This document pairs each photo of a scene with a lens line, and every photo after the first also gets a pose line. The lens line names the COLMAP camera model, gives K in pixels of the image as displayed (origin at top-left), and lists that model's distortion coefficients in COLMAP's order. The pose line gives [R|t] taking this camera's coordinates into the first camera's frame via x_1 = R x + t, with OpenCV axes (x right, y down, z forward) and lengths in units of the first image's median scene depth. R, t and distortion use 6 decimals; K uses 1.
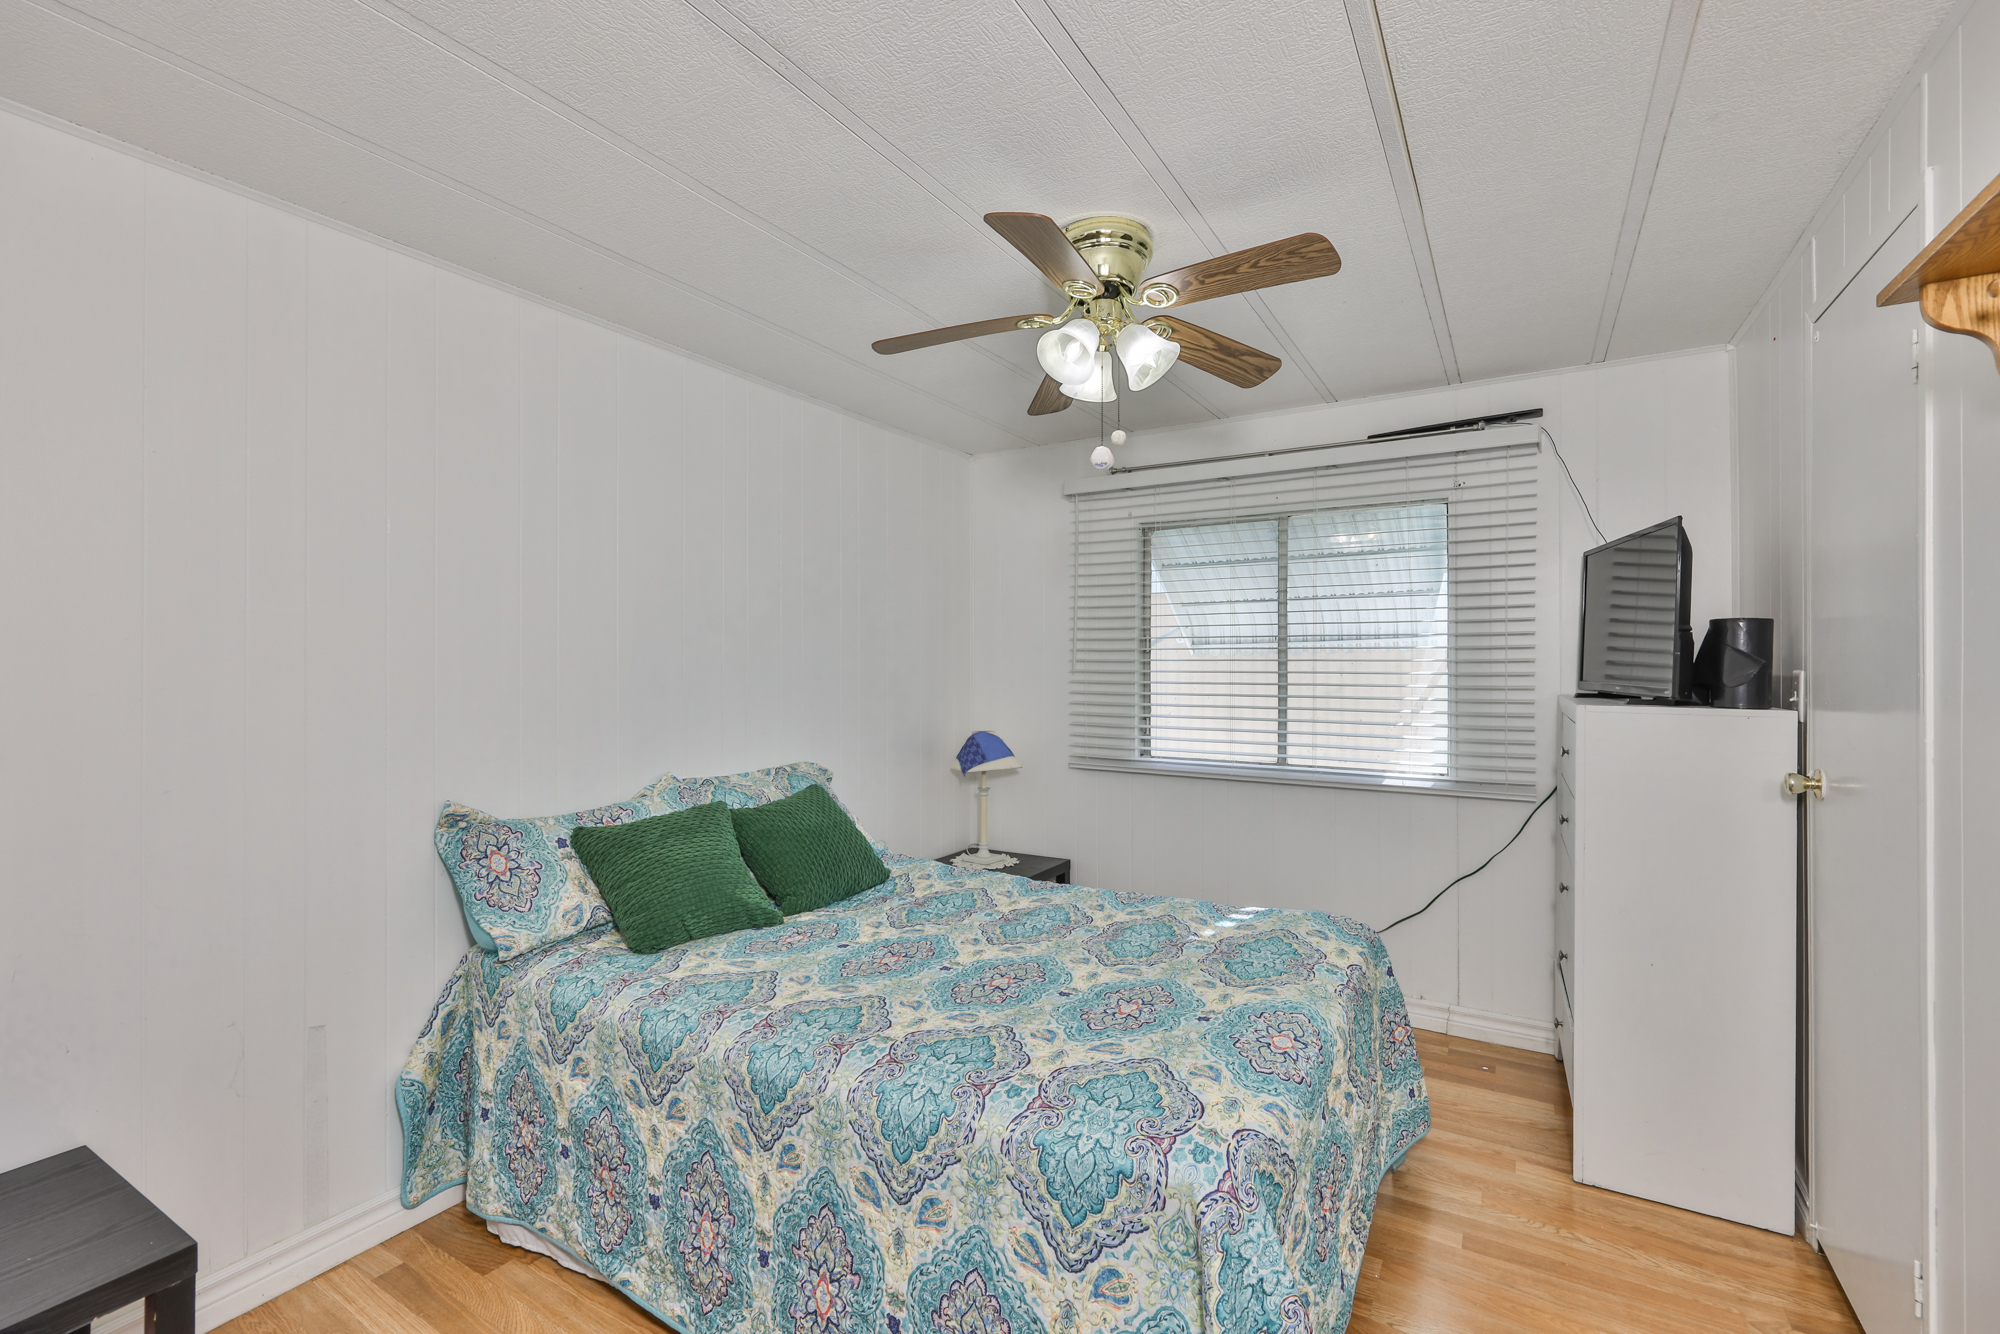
lens RADIAL K [[846.4, 0, 1000.8], [0, 846.4, 661.0], [0, 0, 1]] dist [-0.000684, 0.000611]
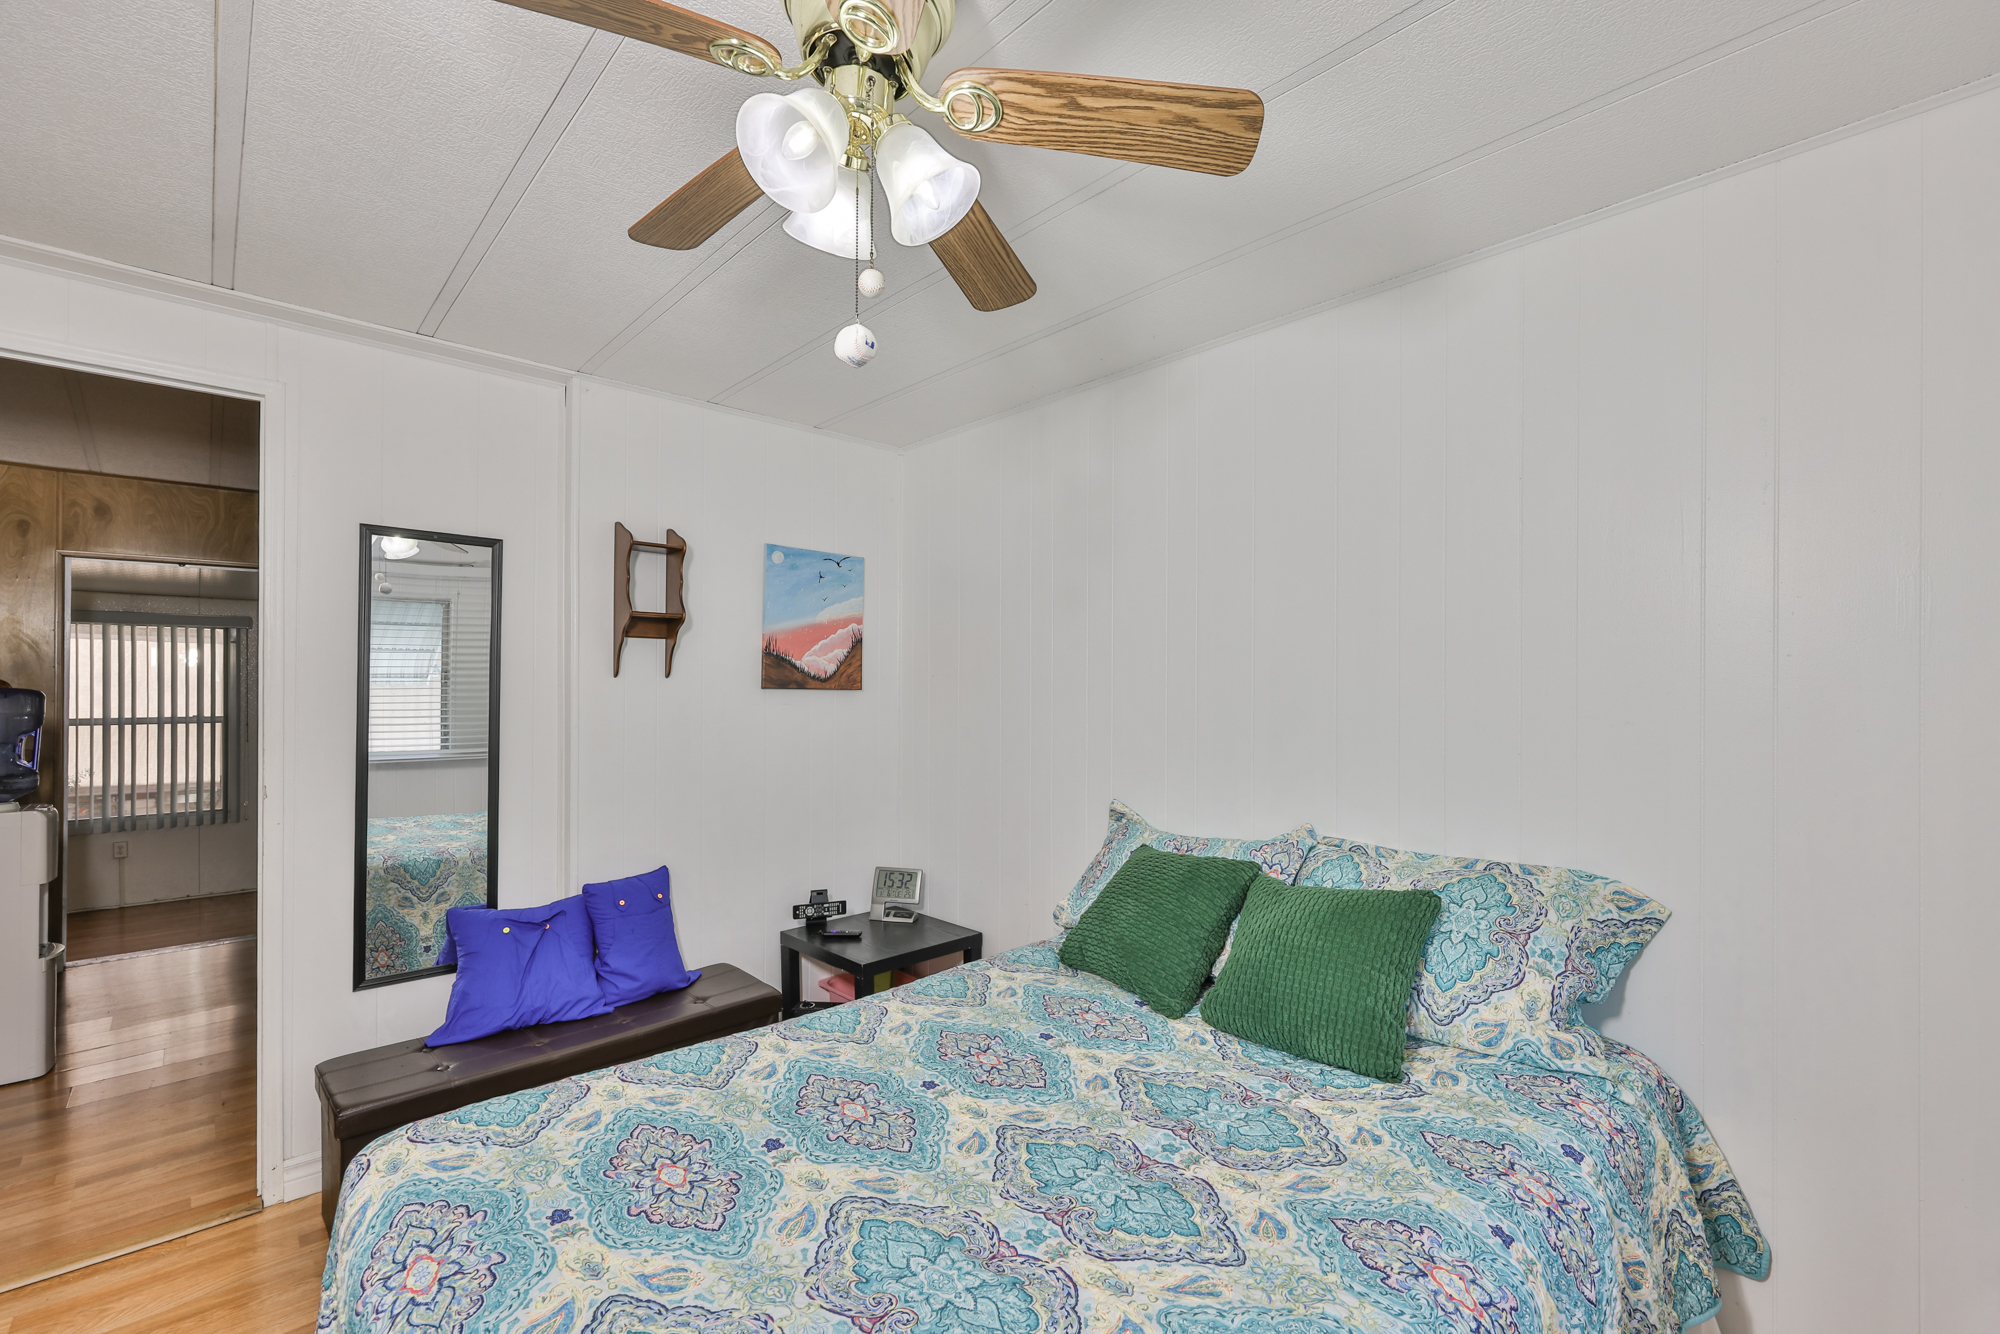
lens RADIAL K [[836.4, 0, 1004.1], [0, 836.4, 679.4], [0, 0, 1]] dist [-0.000673, -0.000143]
pose [[-0.247522, -0.006866, -0.968858, 0.627062], [-0.001933, 0.999976, -0.006592, -0.008406], [0.968880, 0.000241, -0.247530, 1.171765]]
